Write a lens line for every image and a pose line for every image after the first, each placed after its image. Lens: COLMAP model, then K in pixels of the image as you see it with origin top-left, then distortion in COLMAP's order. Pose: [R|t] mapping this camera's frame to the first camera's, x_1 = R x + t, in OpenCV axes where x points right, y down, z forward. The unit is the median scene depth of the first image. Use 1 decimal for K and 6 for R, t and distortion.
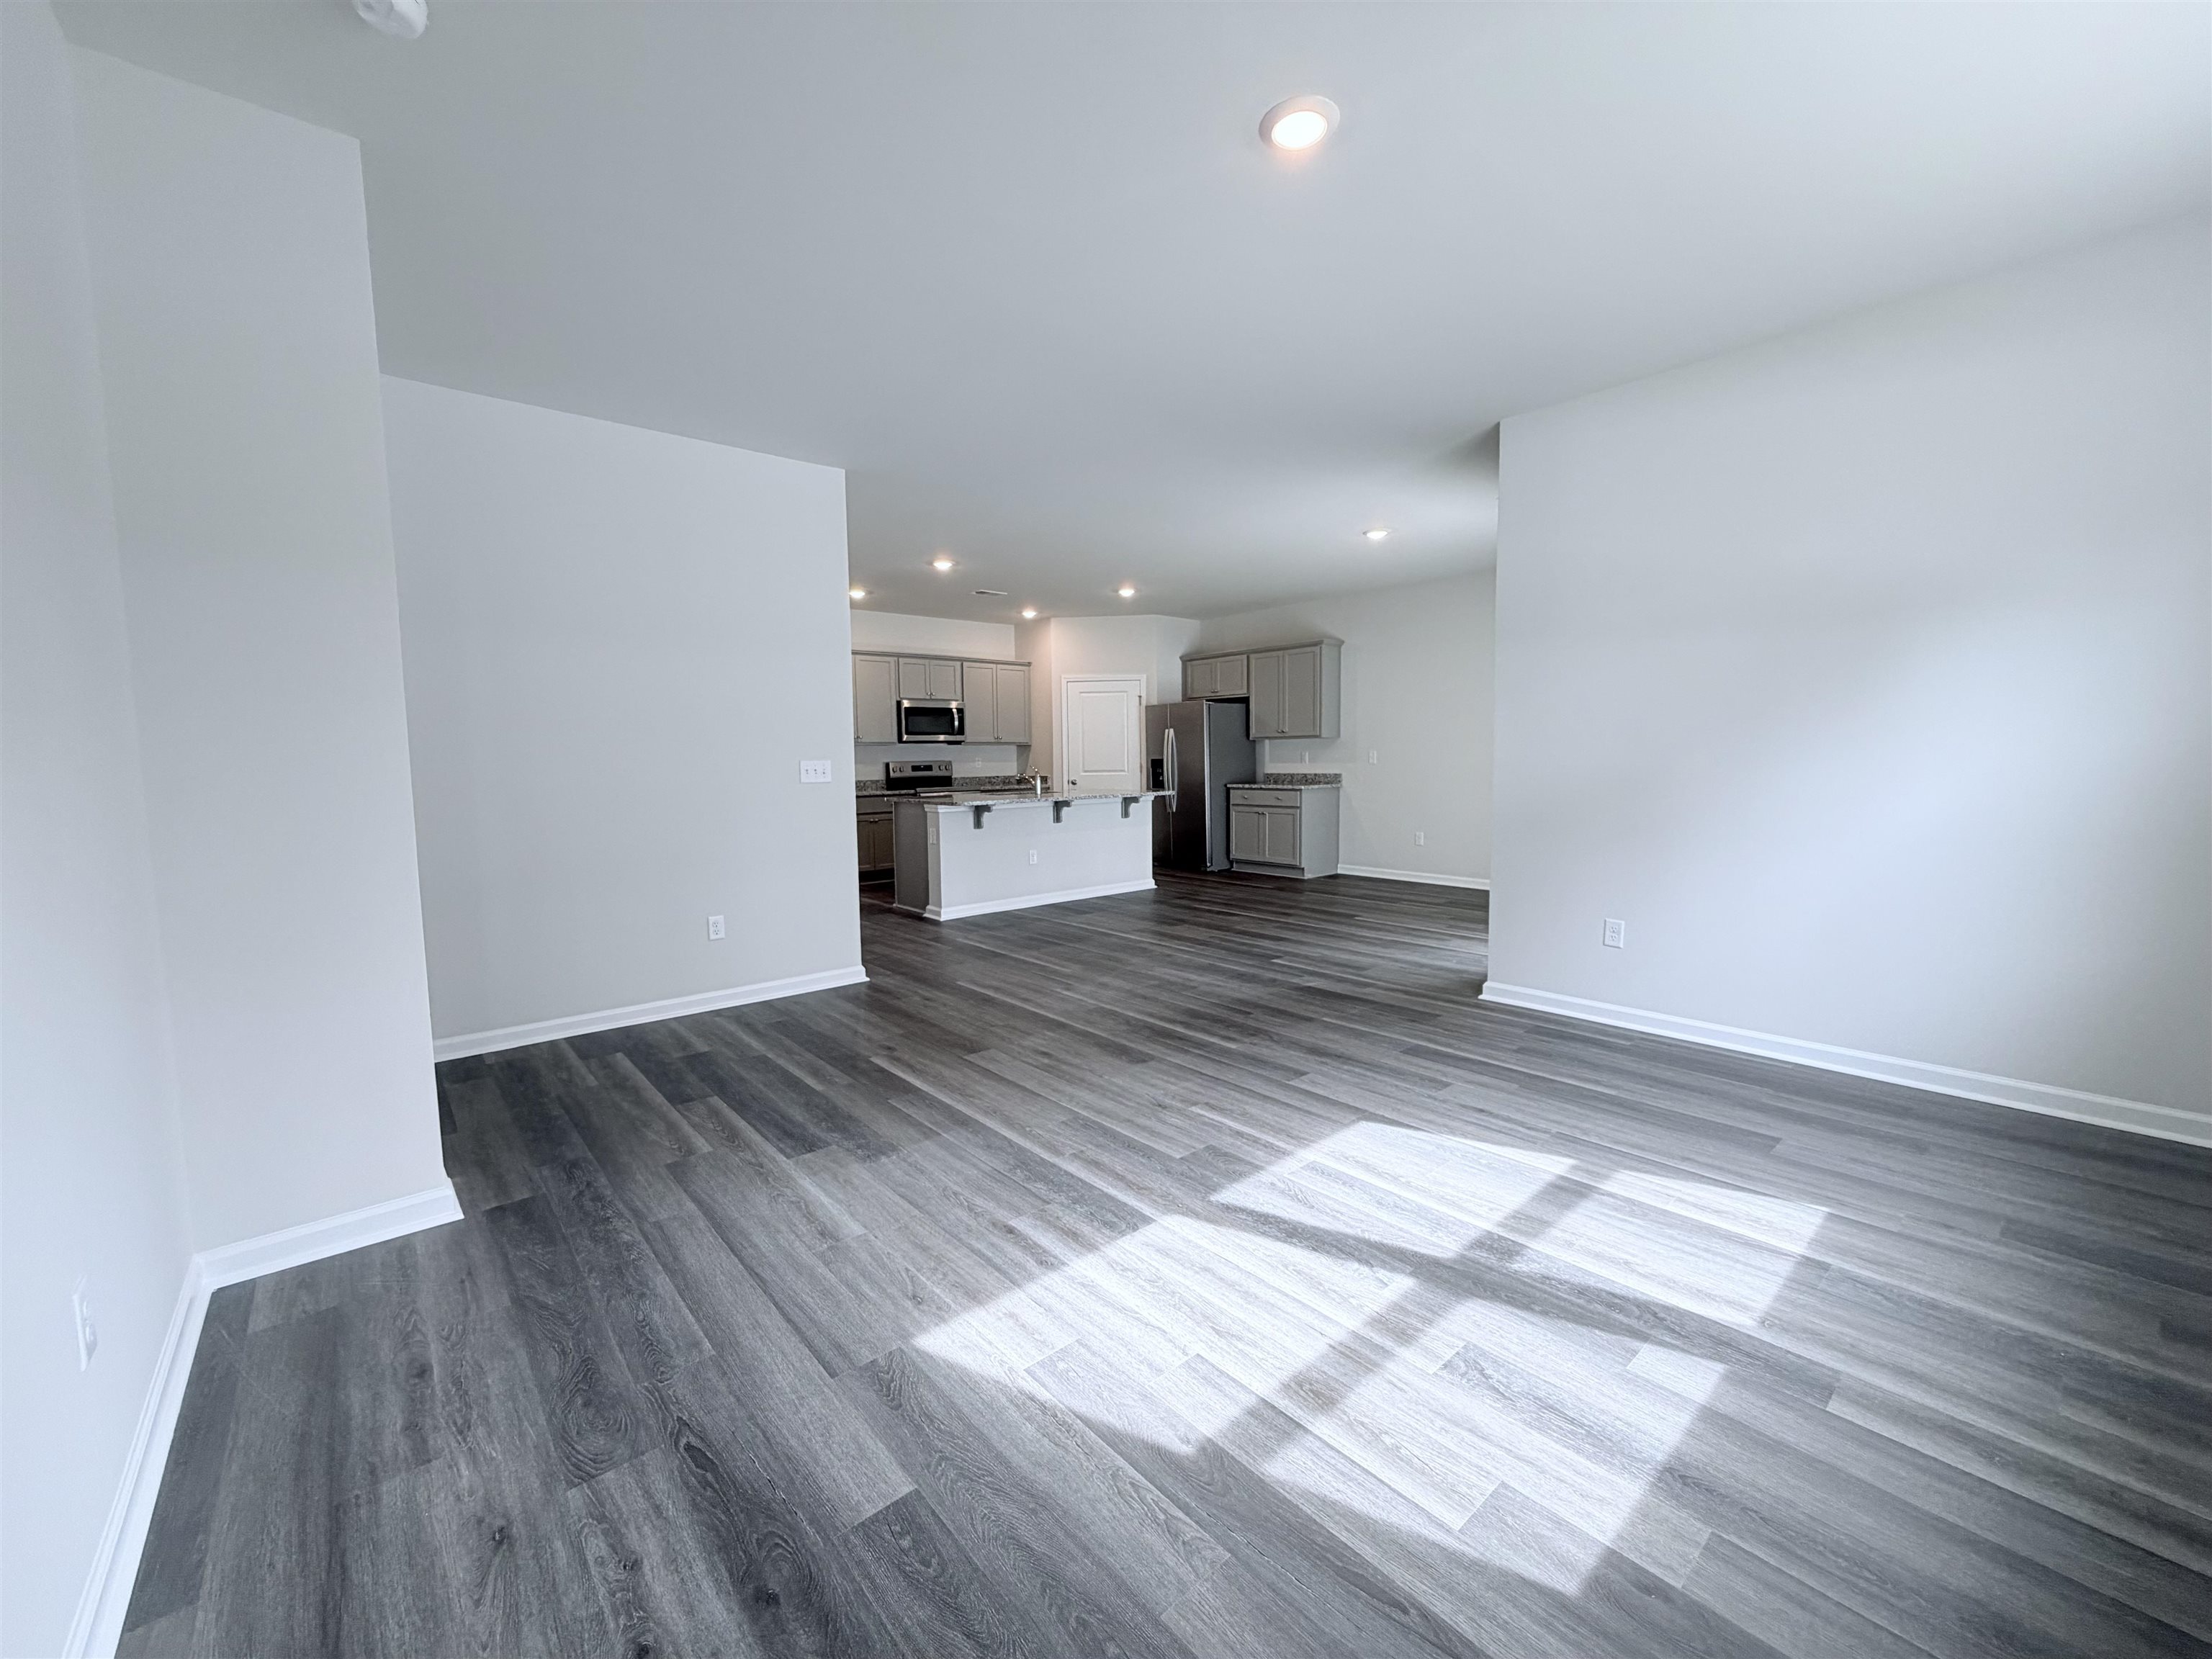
lens RADIAL K [[876.9, 0, 1106.0], [0, 876.9, 829.5], [0, 0, 1]] dist [0.001466, 0.000218]
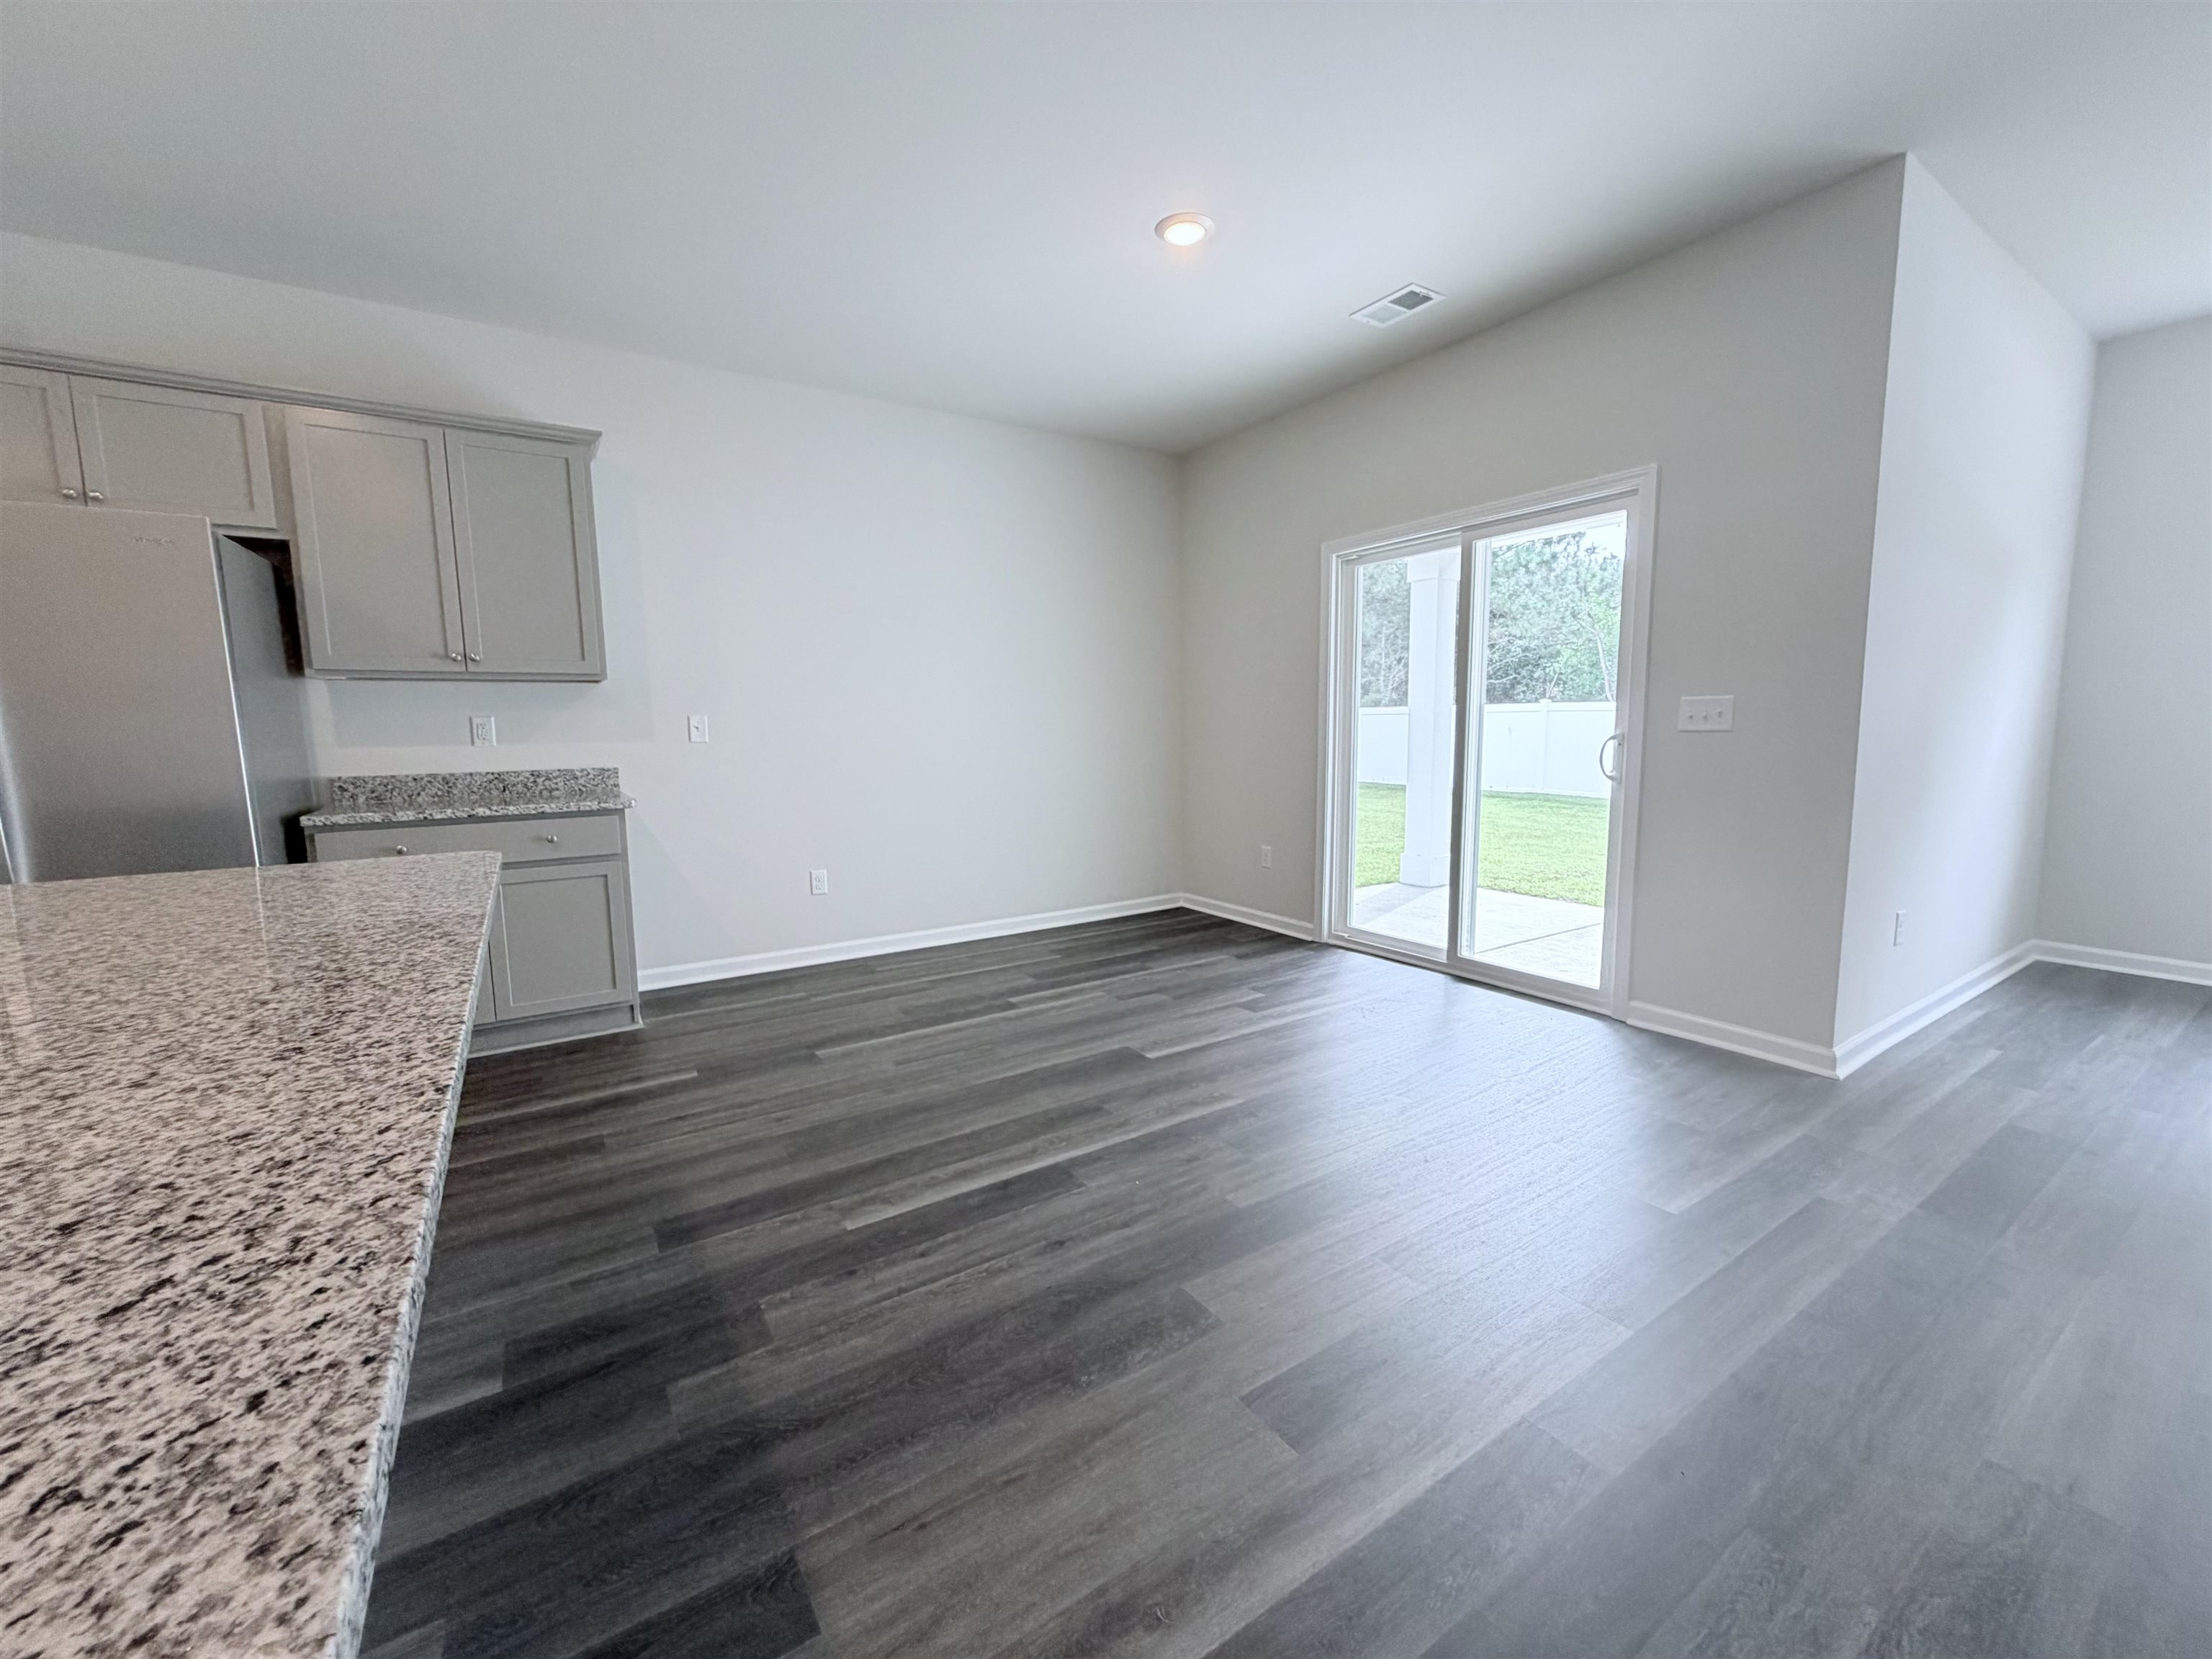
lens RADIAL K [[876.9, 0, 1106.0], [0, 876.9, 829.5], [0, 0, 1]] dist [0.001466, 0.000218]
pose [[0.132565, -0.108618, 0.985205, -0.378218], [0.098911, 0.990466, 0.095889, -0.151116], [-0.986227, 0.084736, 0.142044, 2.076184]]
